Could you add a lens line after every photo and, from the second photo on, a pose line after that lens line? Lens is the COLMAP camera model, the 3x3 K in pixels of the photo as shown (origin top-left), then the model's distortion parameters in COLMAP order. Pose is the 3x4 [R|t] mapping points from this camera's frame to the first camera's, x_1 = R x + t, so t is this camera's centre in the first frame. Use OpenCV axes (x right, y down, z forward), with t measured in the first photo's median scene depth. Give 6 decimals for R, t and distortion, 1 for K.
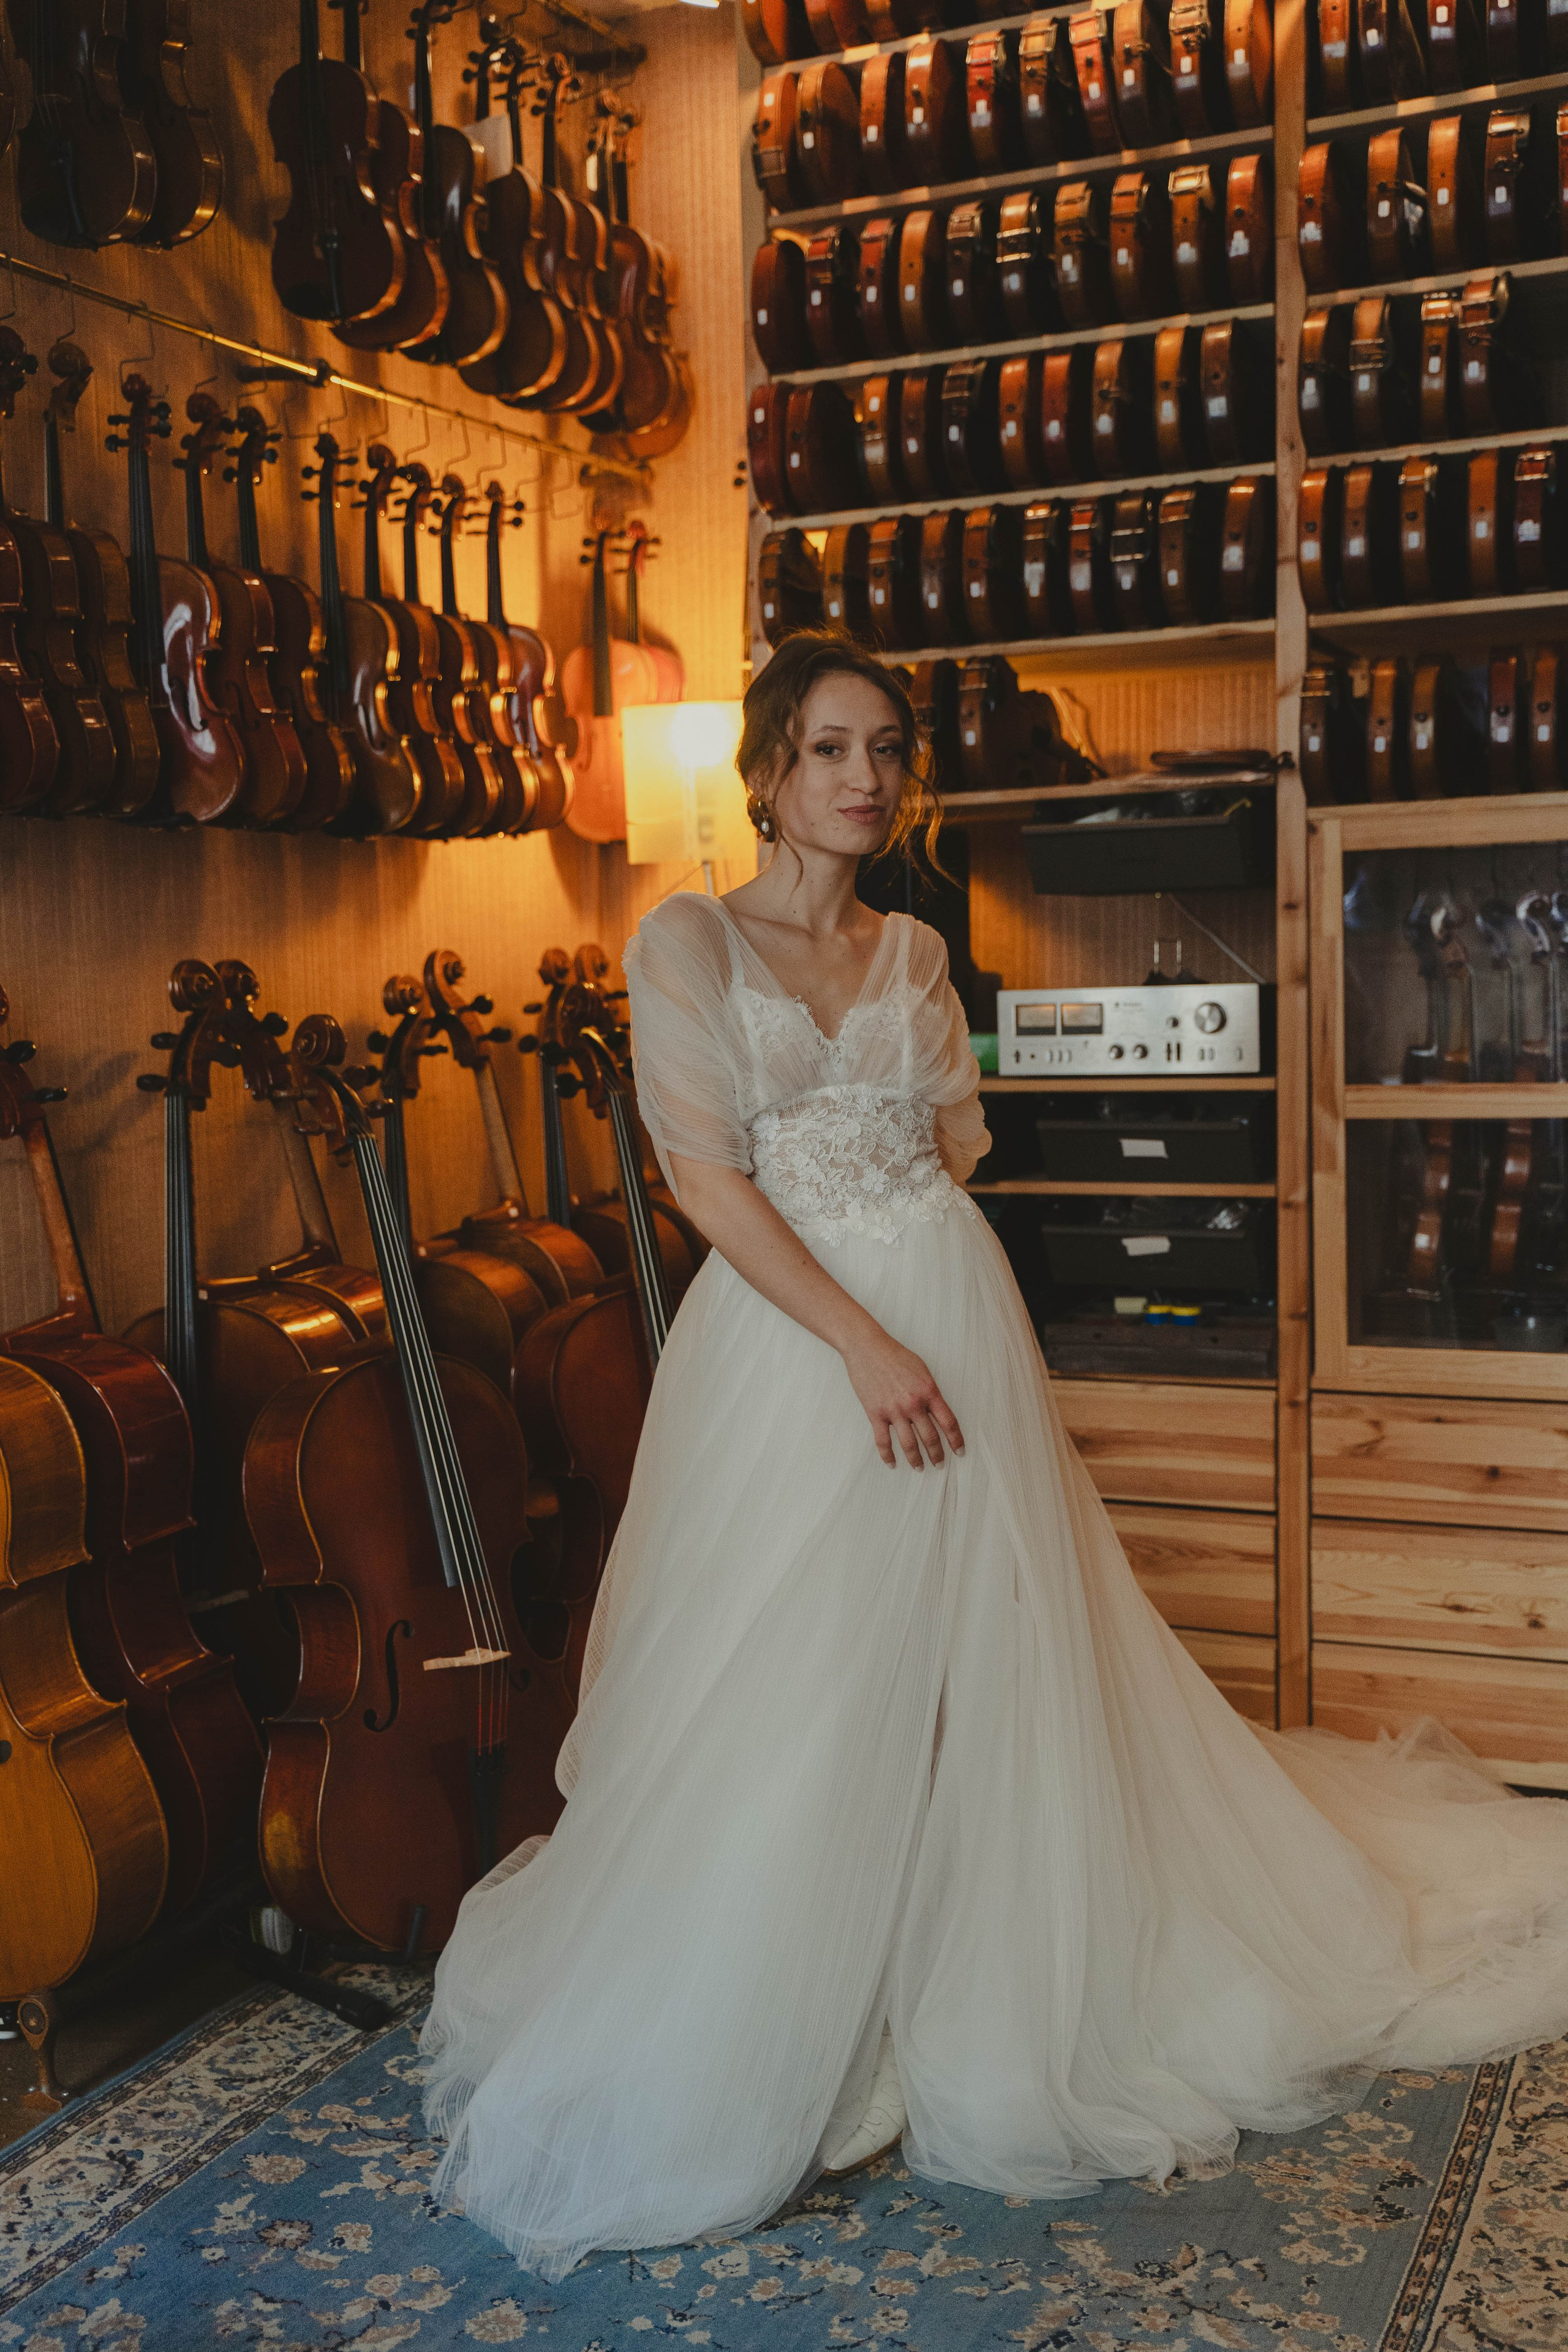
lens RADIAL K [[2335.9, 0, 799.1], [0, 2335.9, 1189.5], [0, 0, 1]] dist [0.002690, 0.000000]
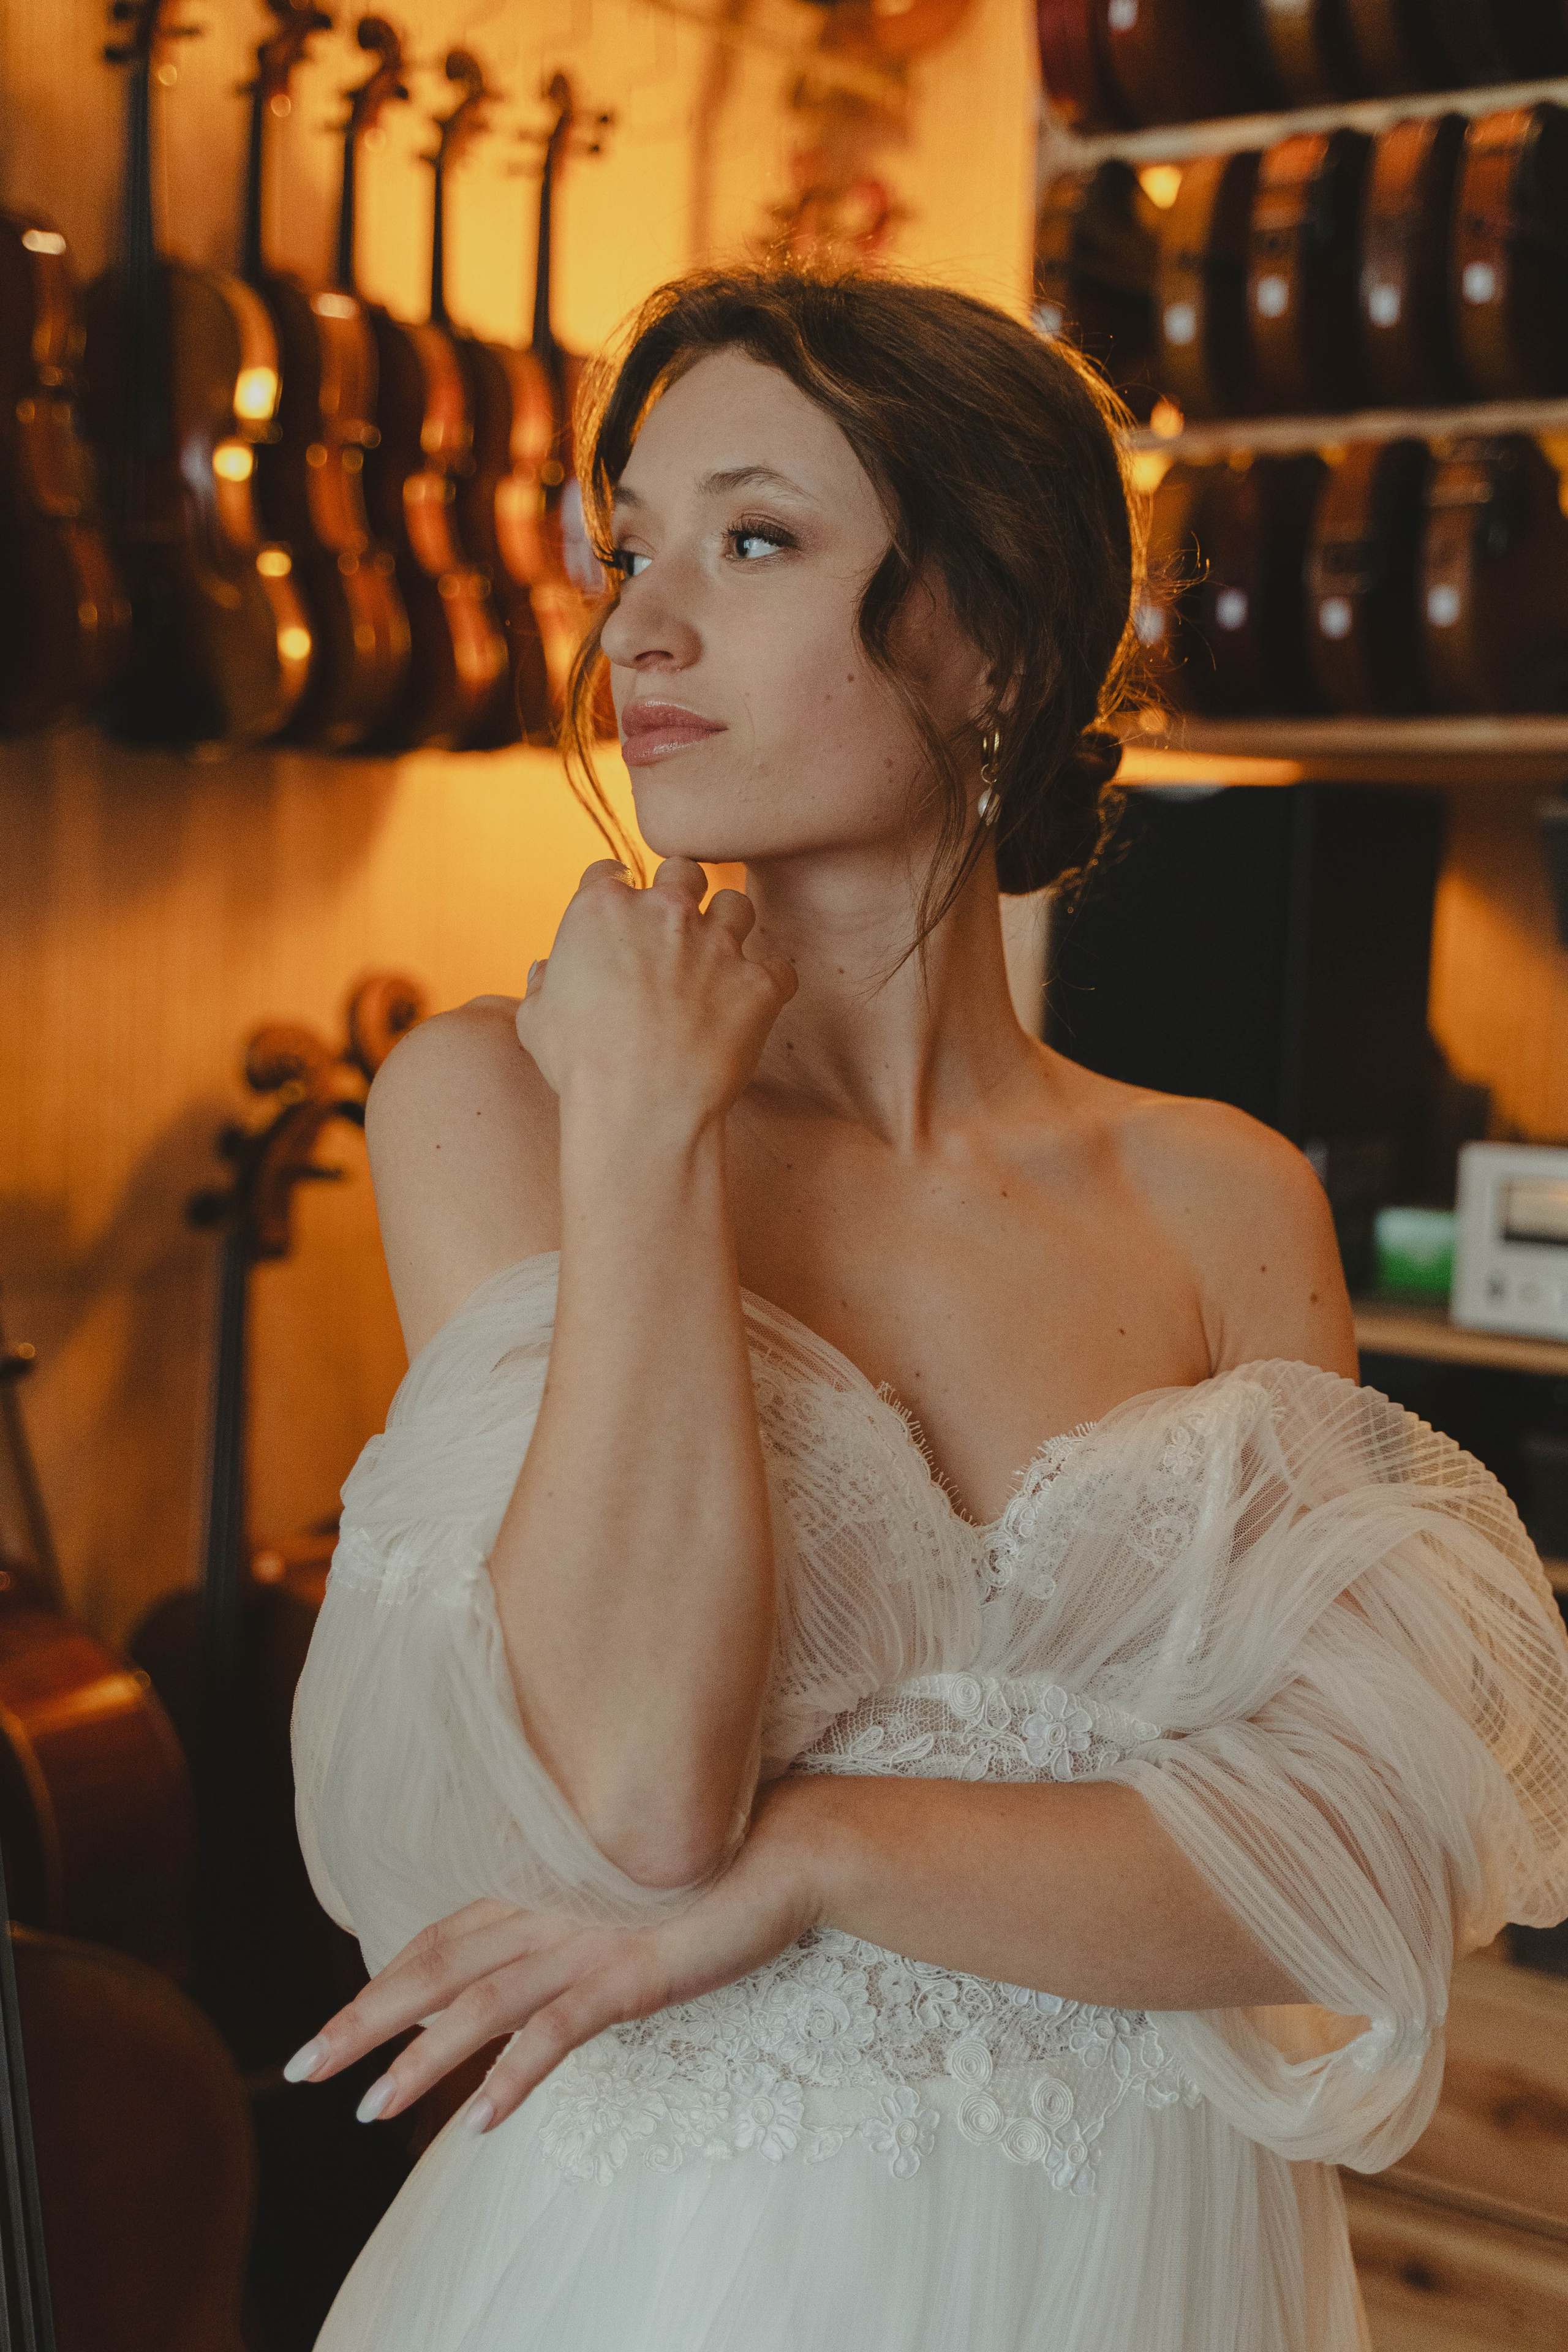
lens RADIAL K [[2974.2, 0, 779.7], [0, 2974.2, 1186.8], [0, 0, 1]] dist [0.002862, 0.000000]
pose [[0.981551, 0.079324, -0.173968, 0.055193], [-0.078544, 0.996846, 0.011378, -0.074123], [0.174322, 0.002496, 0.984686, 0.391979]]
